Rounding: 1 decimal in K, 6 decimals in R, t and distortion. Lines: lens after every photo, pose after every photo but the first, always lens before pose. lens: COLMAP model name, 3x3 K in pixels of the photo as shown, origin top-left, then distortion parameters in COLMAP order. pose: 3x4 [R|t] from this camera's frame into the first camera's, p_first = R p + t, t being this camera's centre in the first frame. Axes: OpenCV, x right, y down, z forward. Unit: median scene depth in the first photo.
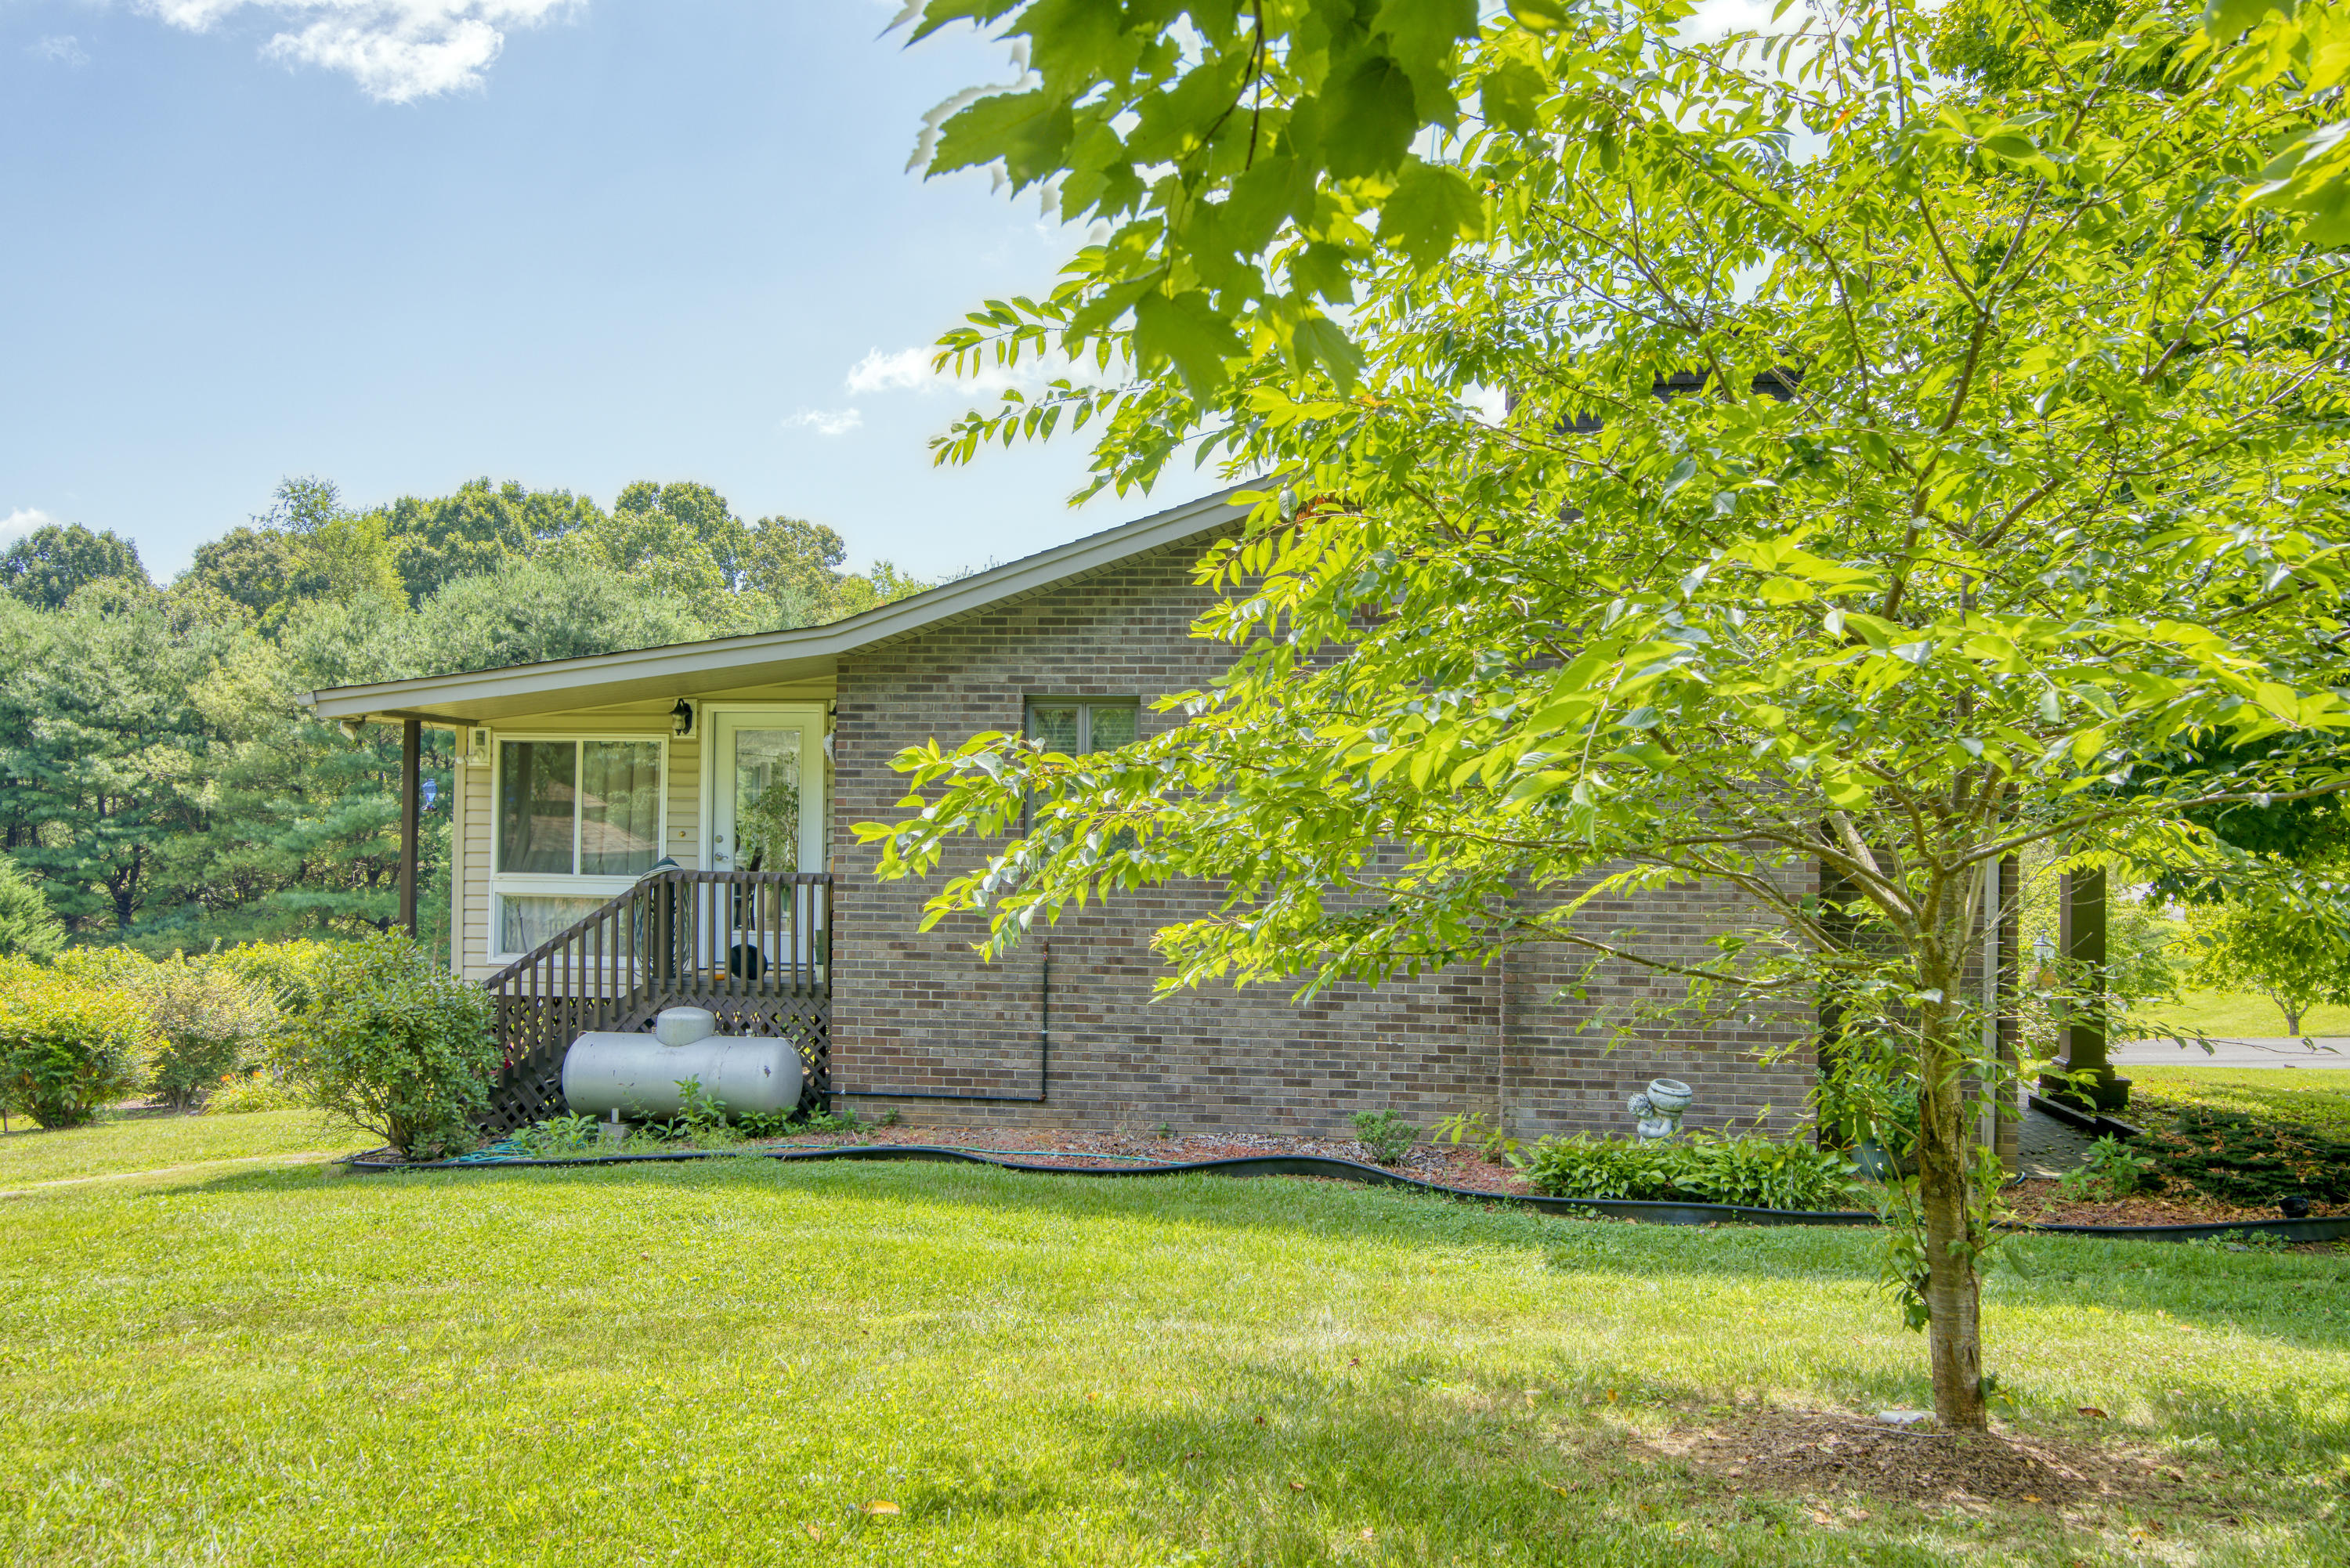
lens RADIAL K [[1924.7, 0, 1175.0], [0, 1924.7, 784.0], [0, 0, 1]] dist [-0.000284, 0.000337]
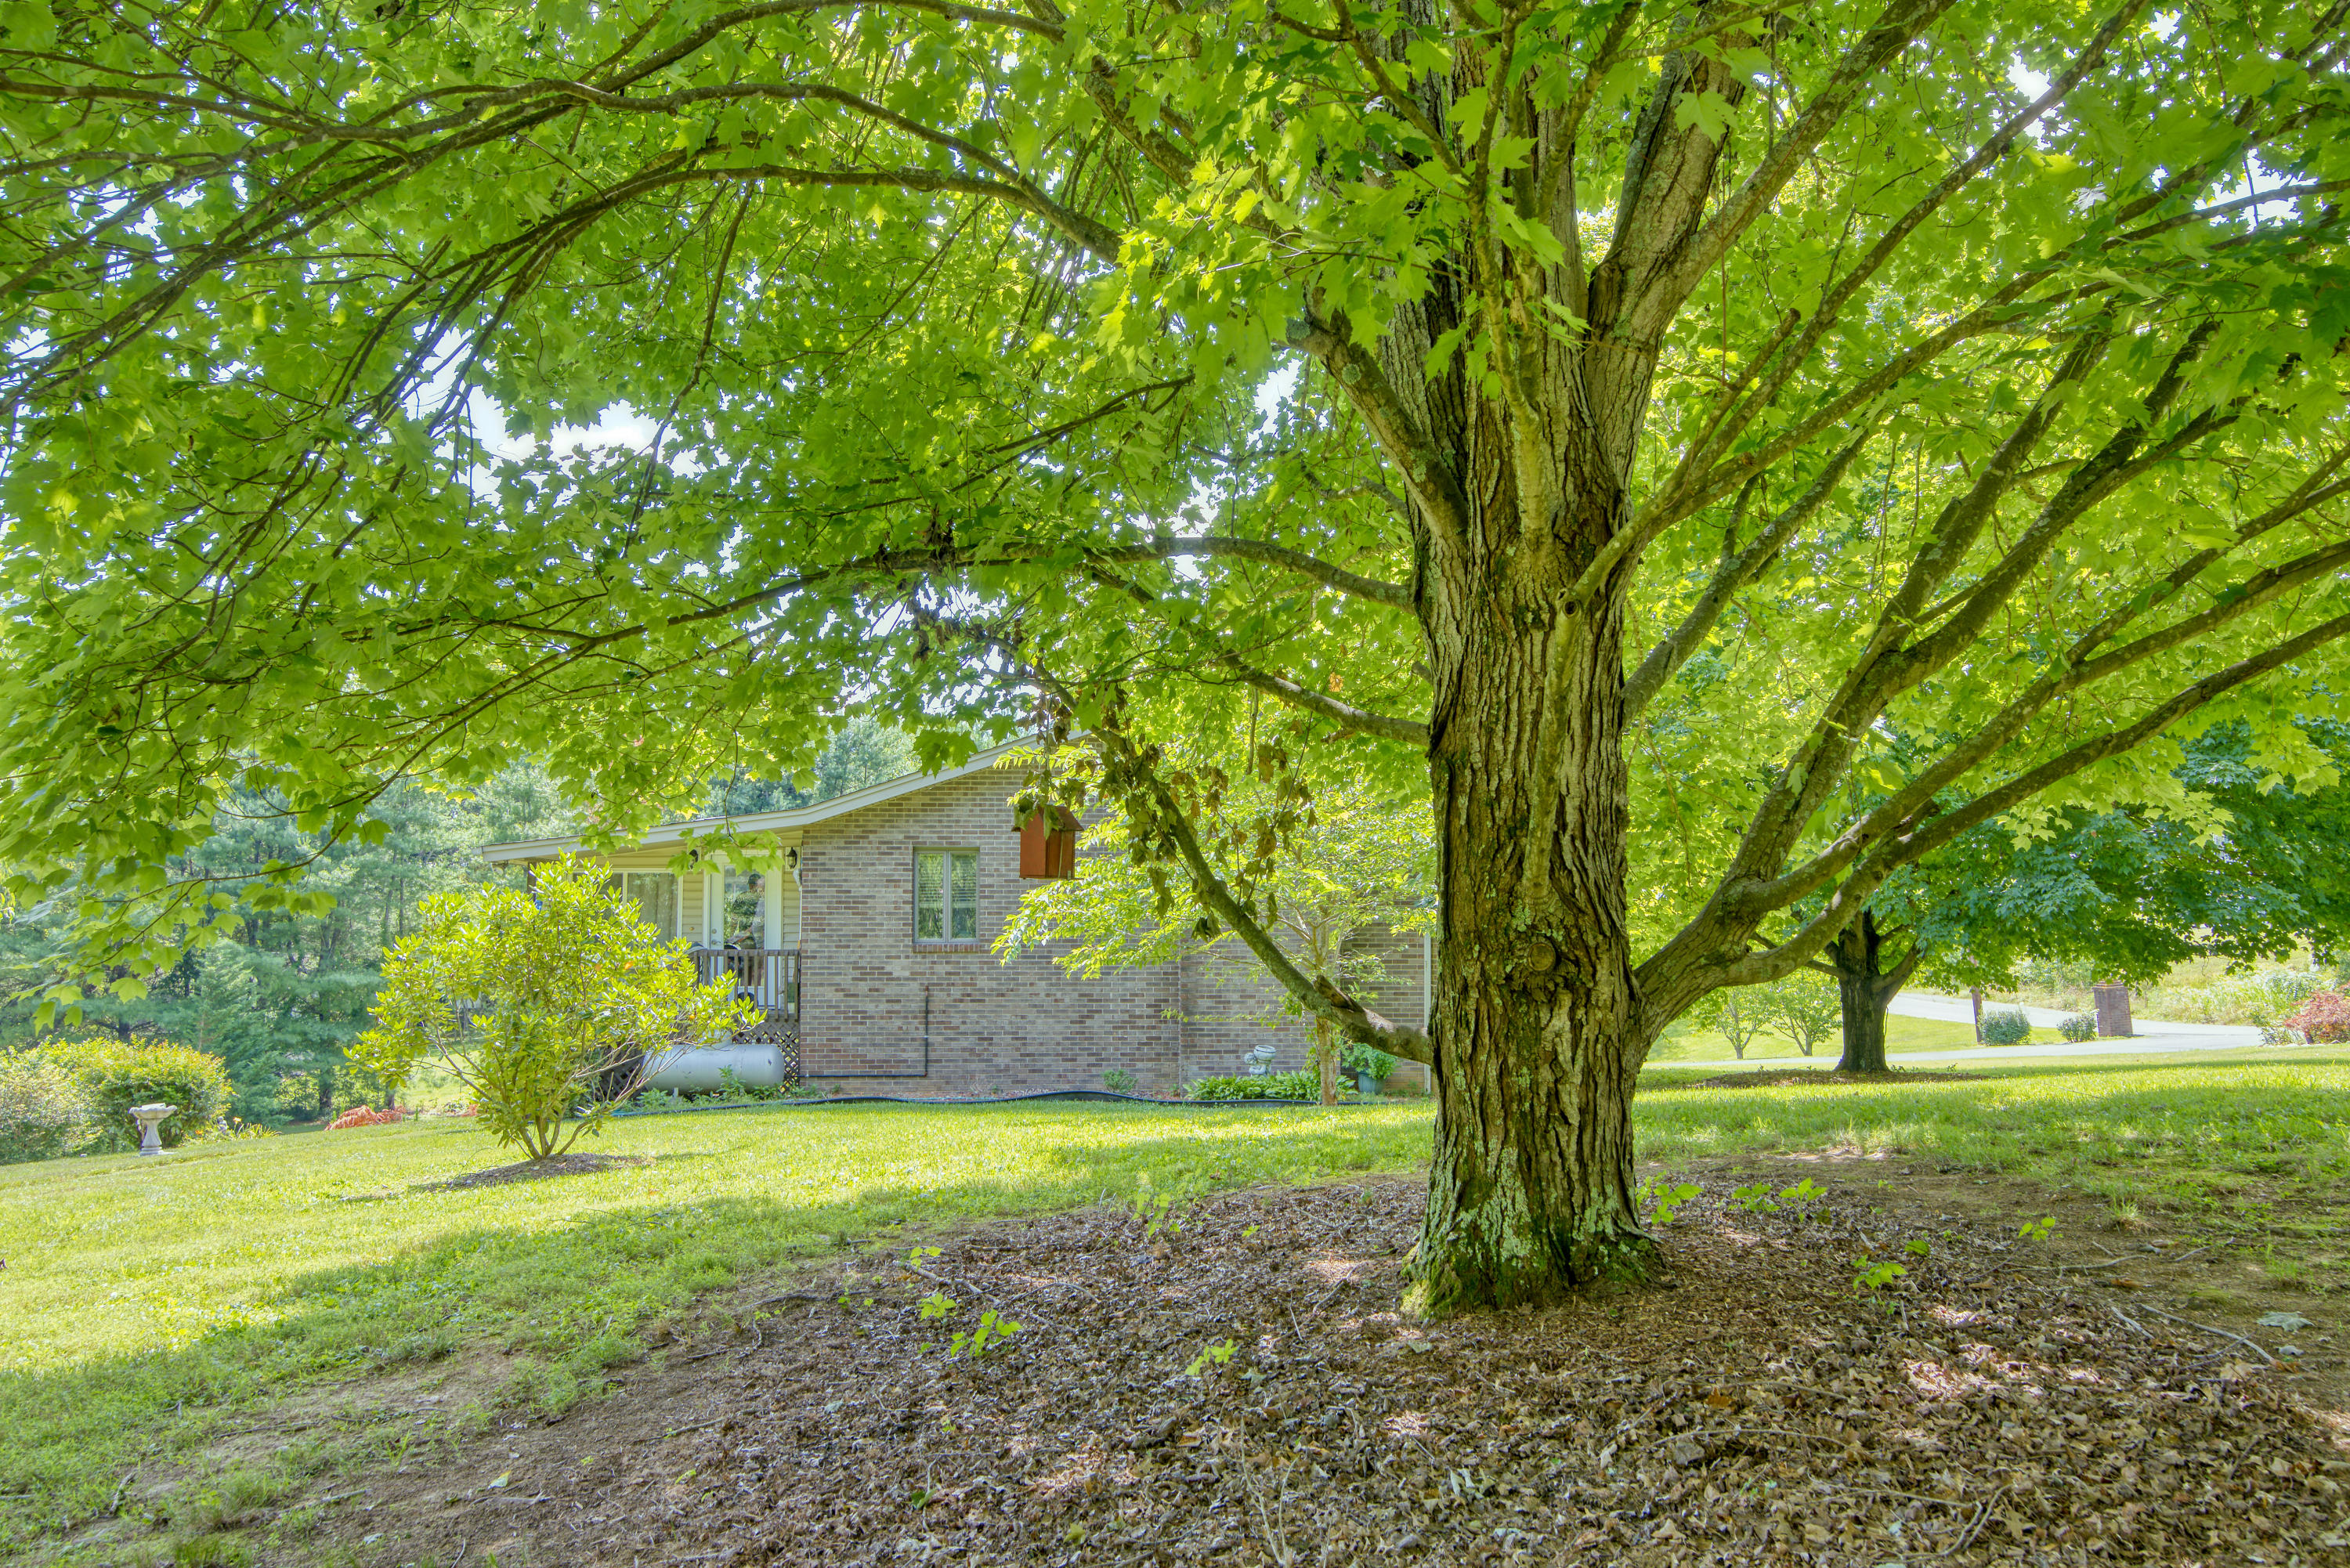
lens RADIAL K [[1924.7, 0, 1175.0], [0, 1924.7, 784.0], [0, 0, 1]] dist [-0.000284, 0.000337]
pose [[0.986016, -0.003958, 0.166606, -0.136468], [0.012052, 0.998794, -0.047604, -0.016556], [-0.166217, 0.048946, 0.984874, -0.798308]]
